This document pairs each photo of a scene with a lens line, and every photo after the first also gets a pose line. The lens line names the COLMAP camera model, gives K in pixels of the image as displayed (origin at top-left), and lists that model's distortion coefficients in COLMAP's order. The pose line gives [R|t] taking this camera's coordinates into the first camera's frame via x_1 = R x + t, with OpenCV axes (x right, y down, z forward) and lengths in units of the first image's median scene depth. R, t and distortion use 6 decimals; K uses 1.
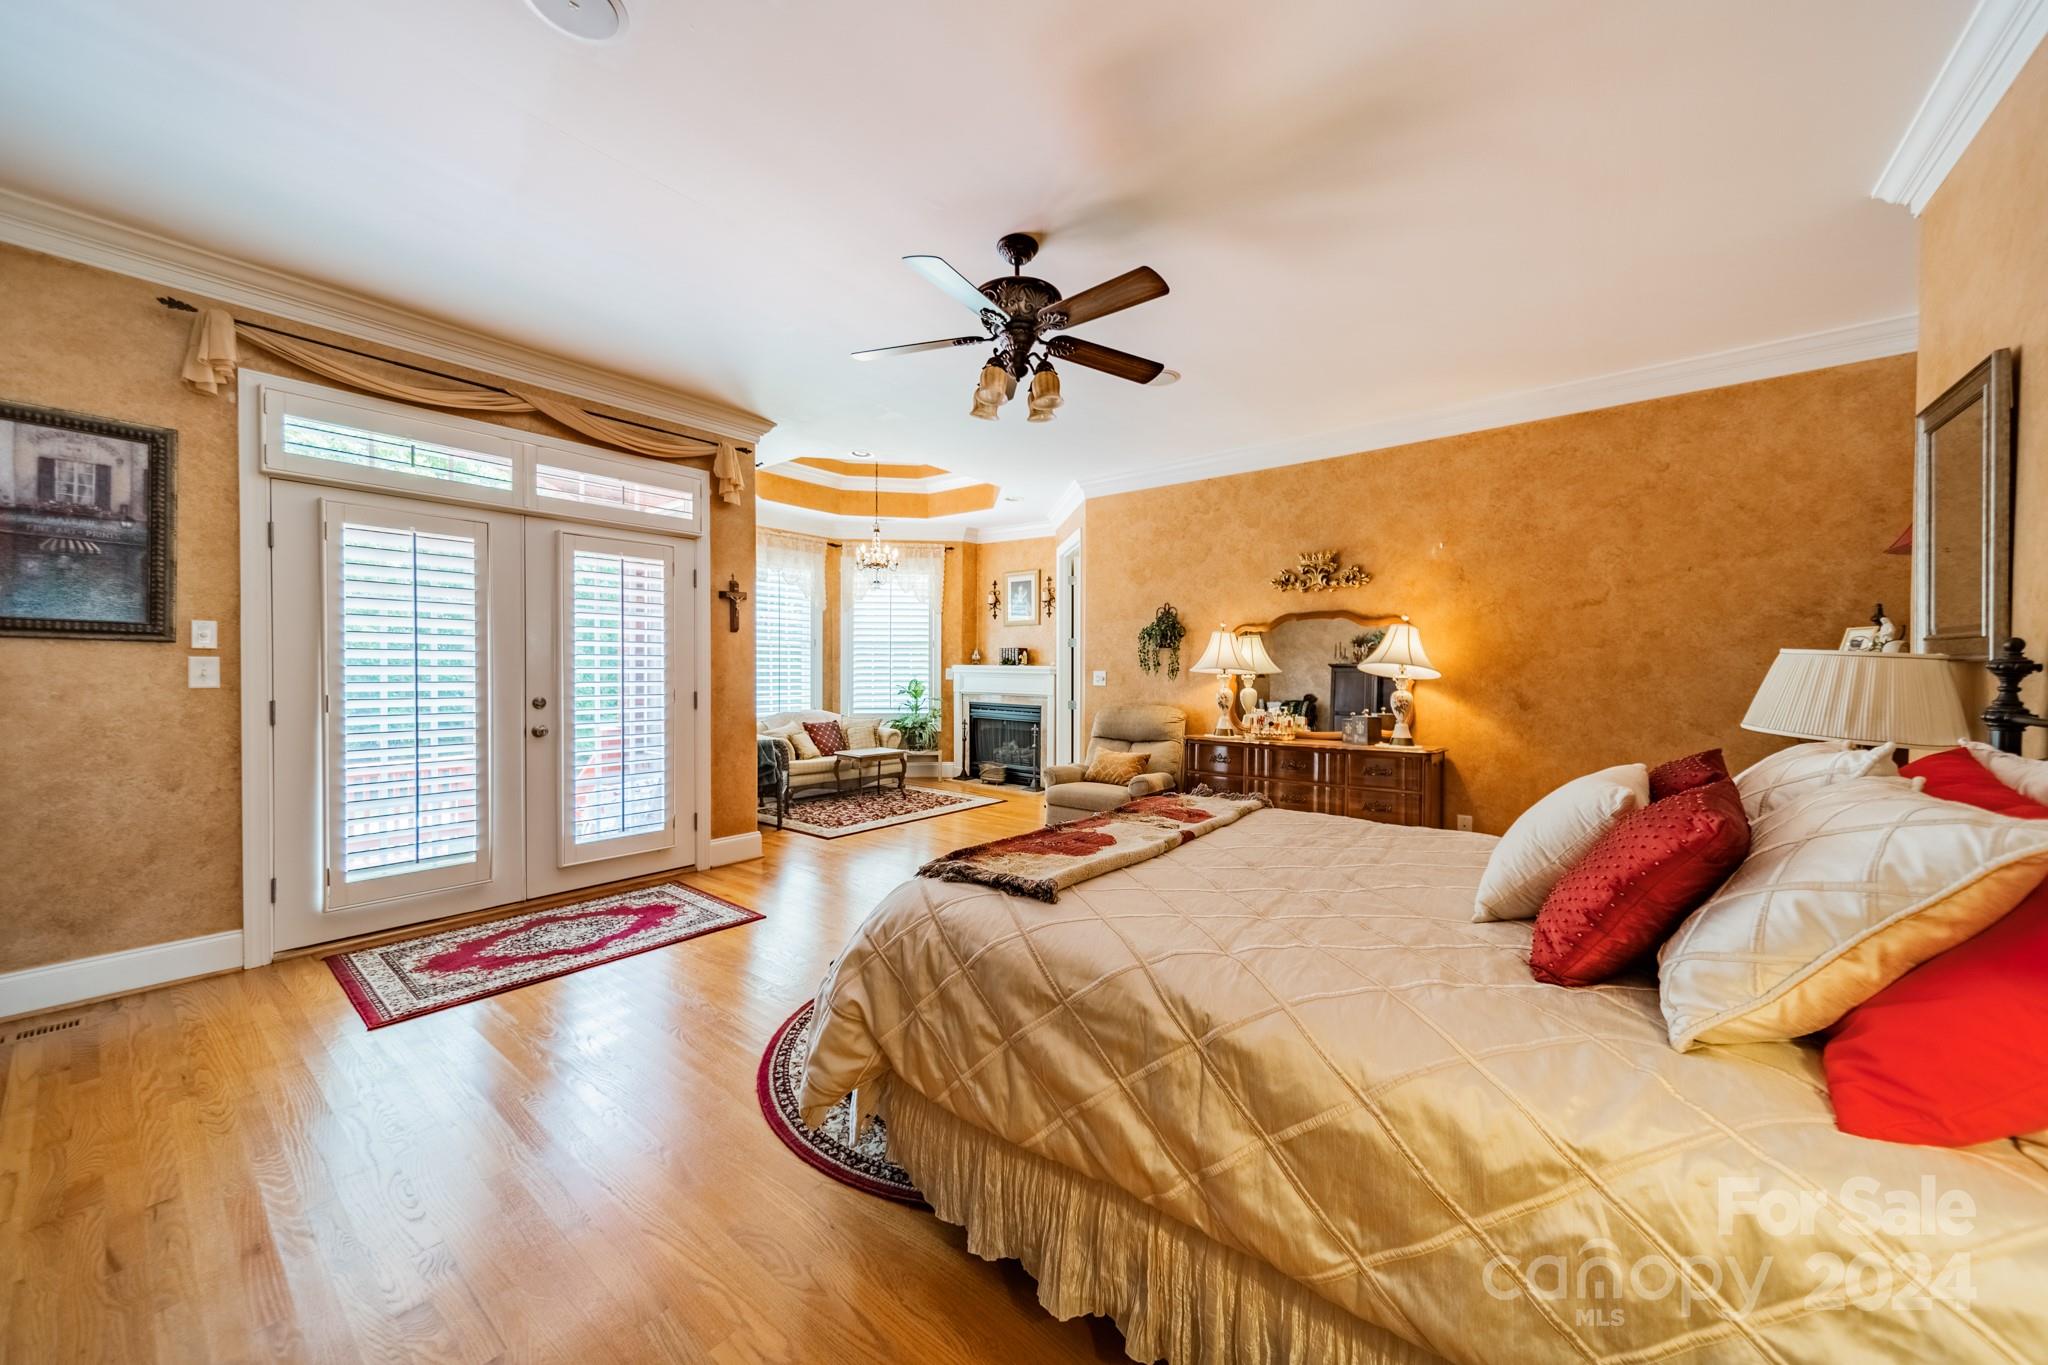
lens RADIAL K [[744.8, 0, 1012.6], [0, 744.8, 672.1], [0, 0, 1]] dist [0.009871, -0.000792]
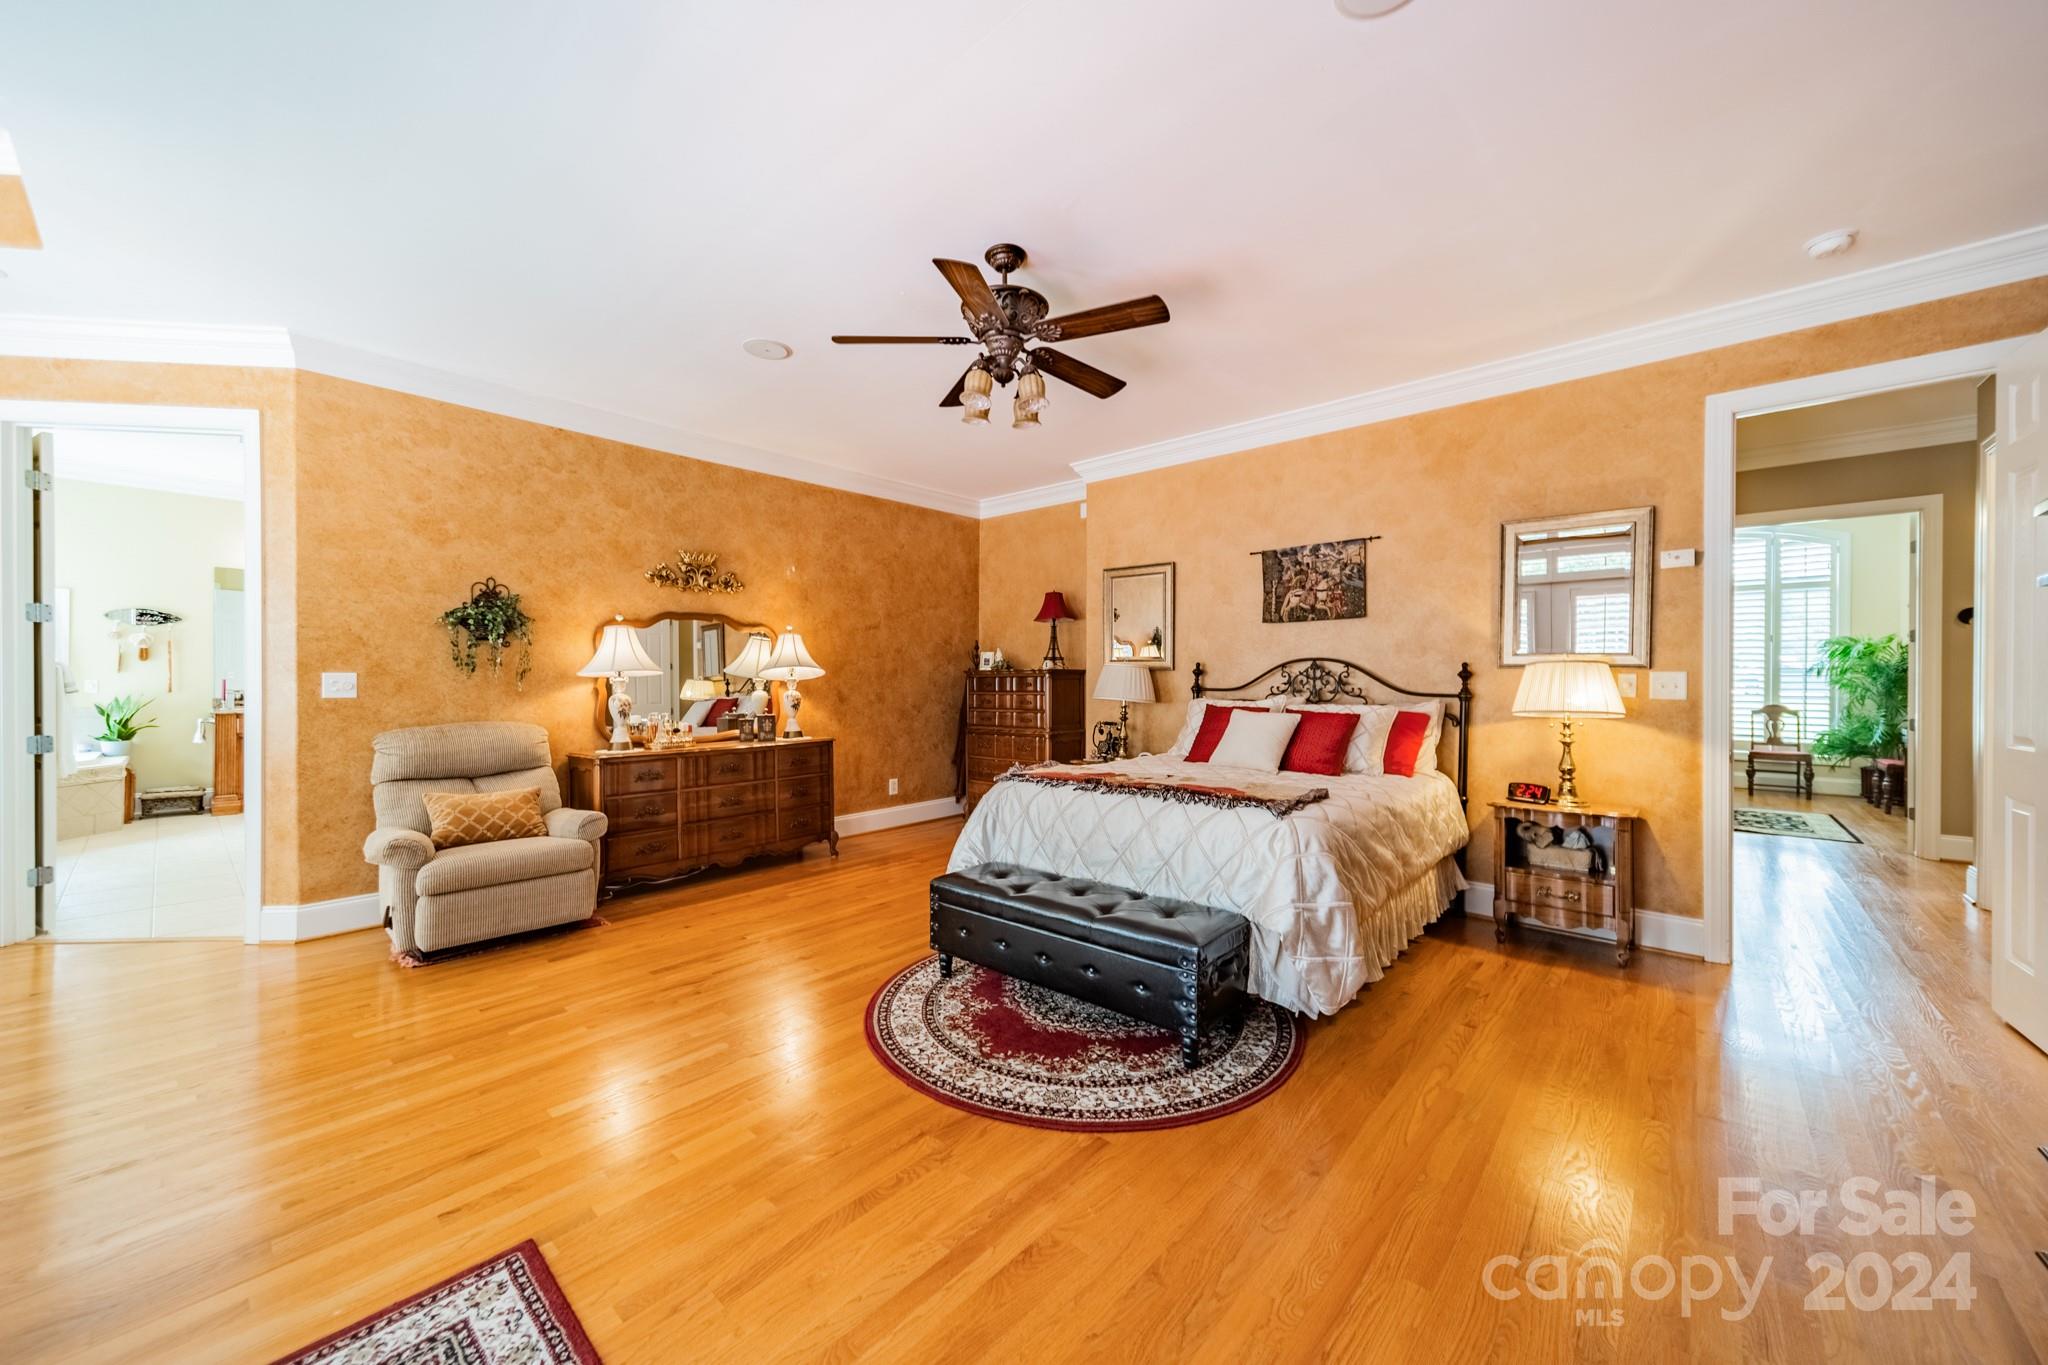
lens RADIAL K [[744.8, 0, 1026.6], [0, 744.8, 680.9], [0, 0, 1]] dist [0.009871, -0.000792]
pose [[0.049169, -0.007375, 0.998763, -0.352028], [0.001219, 0.999972, 0.007323, 0.001177], [-0.998790, 0.000857, 0.049177, 0.329356]]
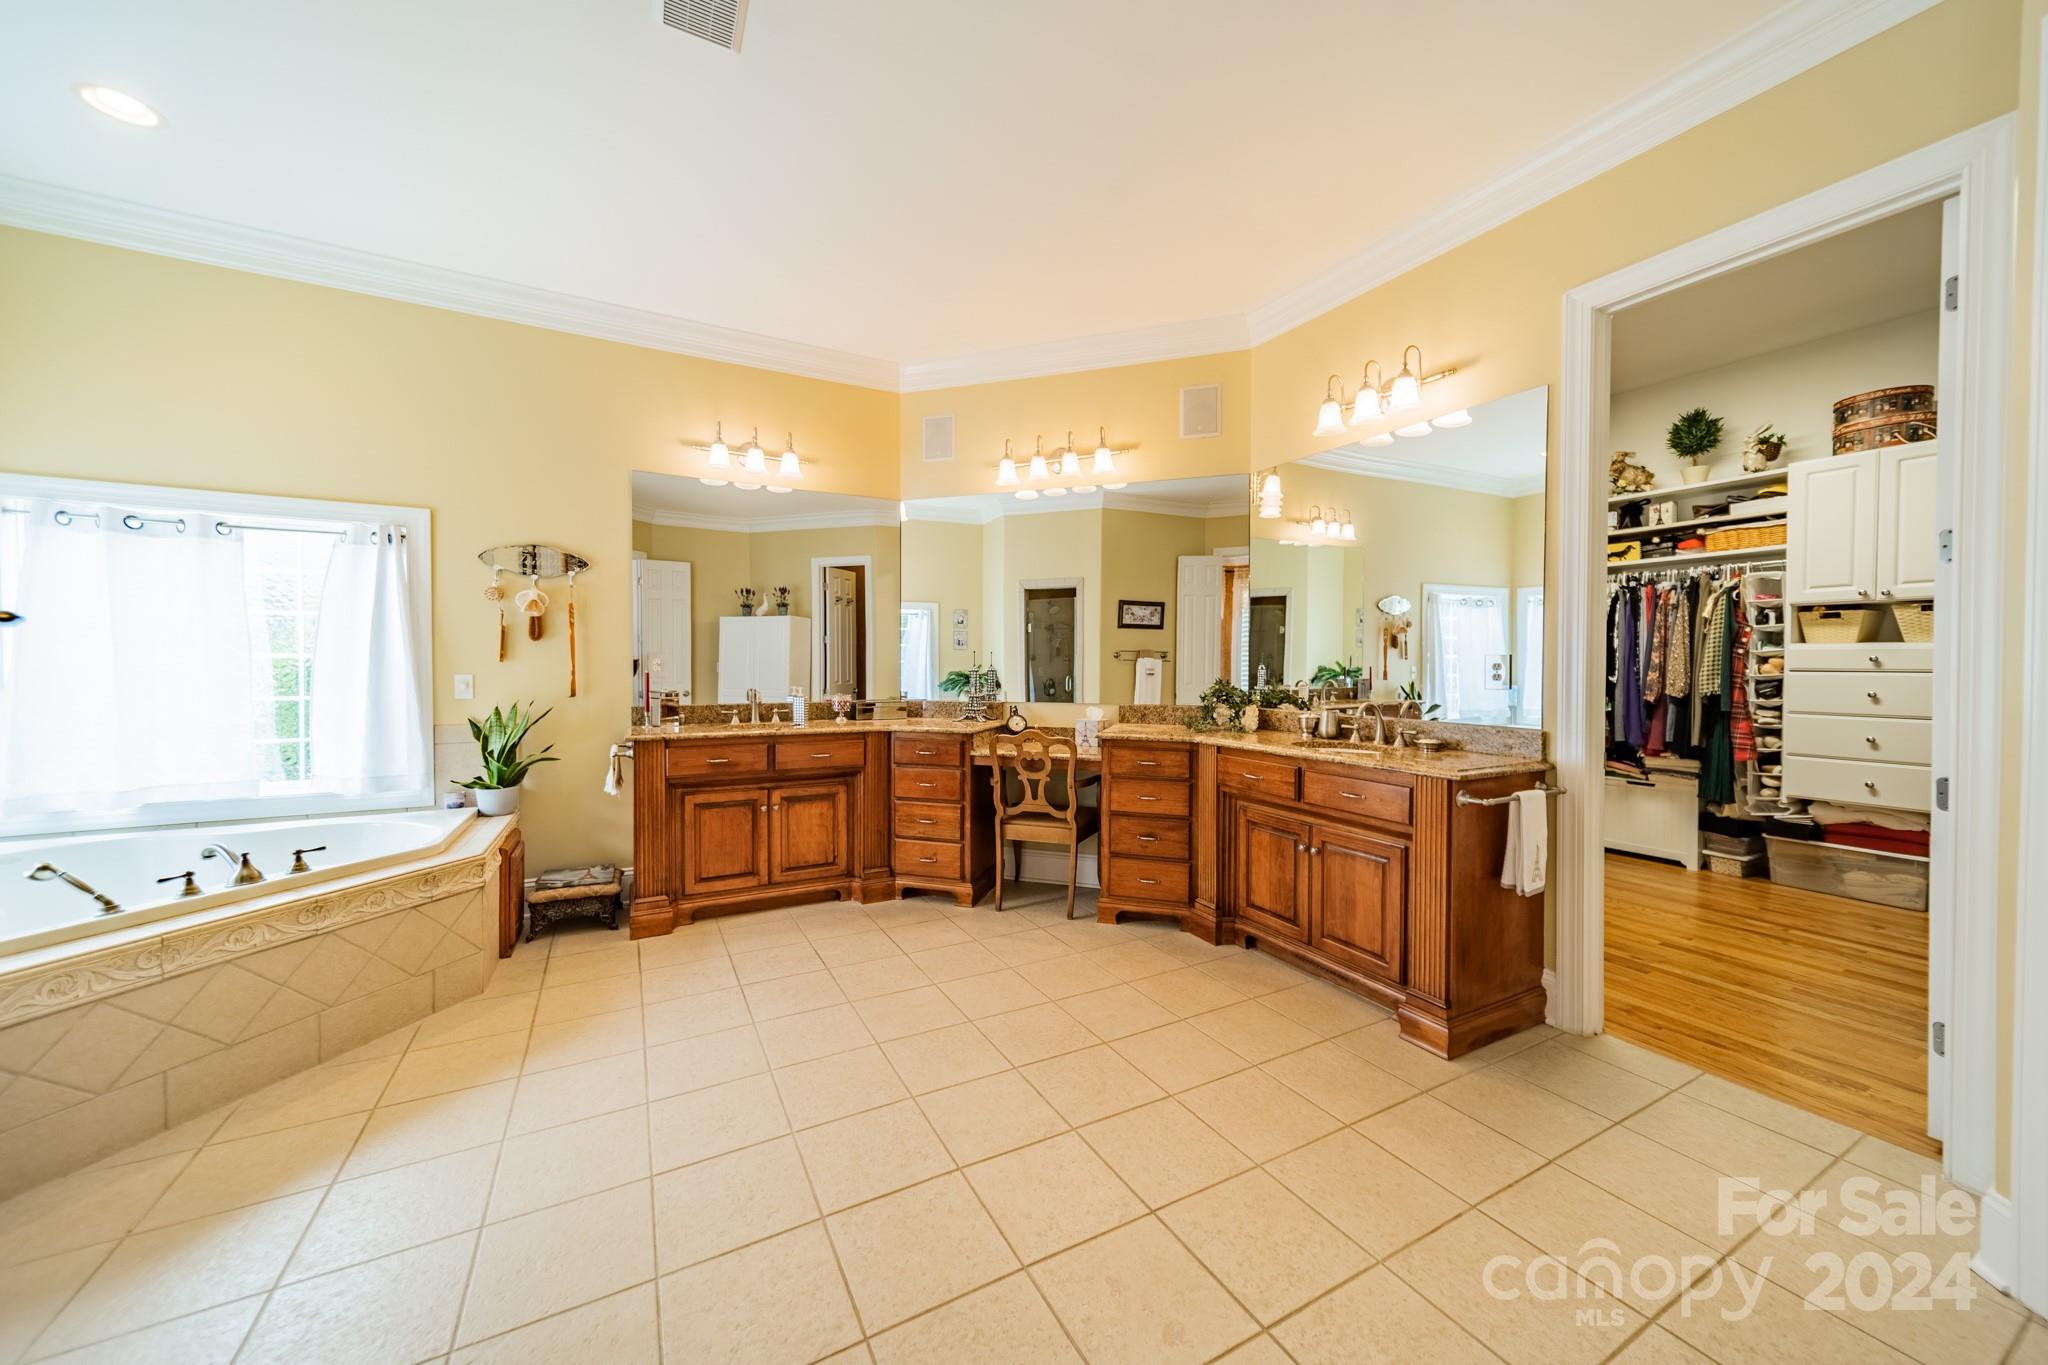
lens RADIAL K [[744.8, 0, 1032.9], [0, 744.8, 682.3], [0, 0, 1]] dist [0.009871, -0.000792]
pose [[0.386002, -0.023056, 0.922210, 0.137584], [0.006655, 0.999731, 0.022208, 0.001565], [-0.922474, -0.002435, 0.386051, 0.900400]]
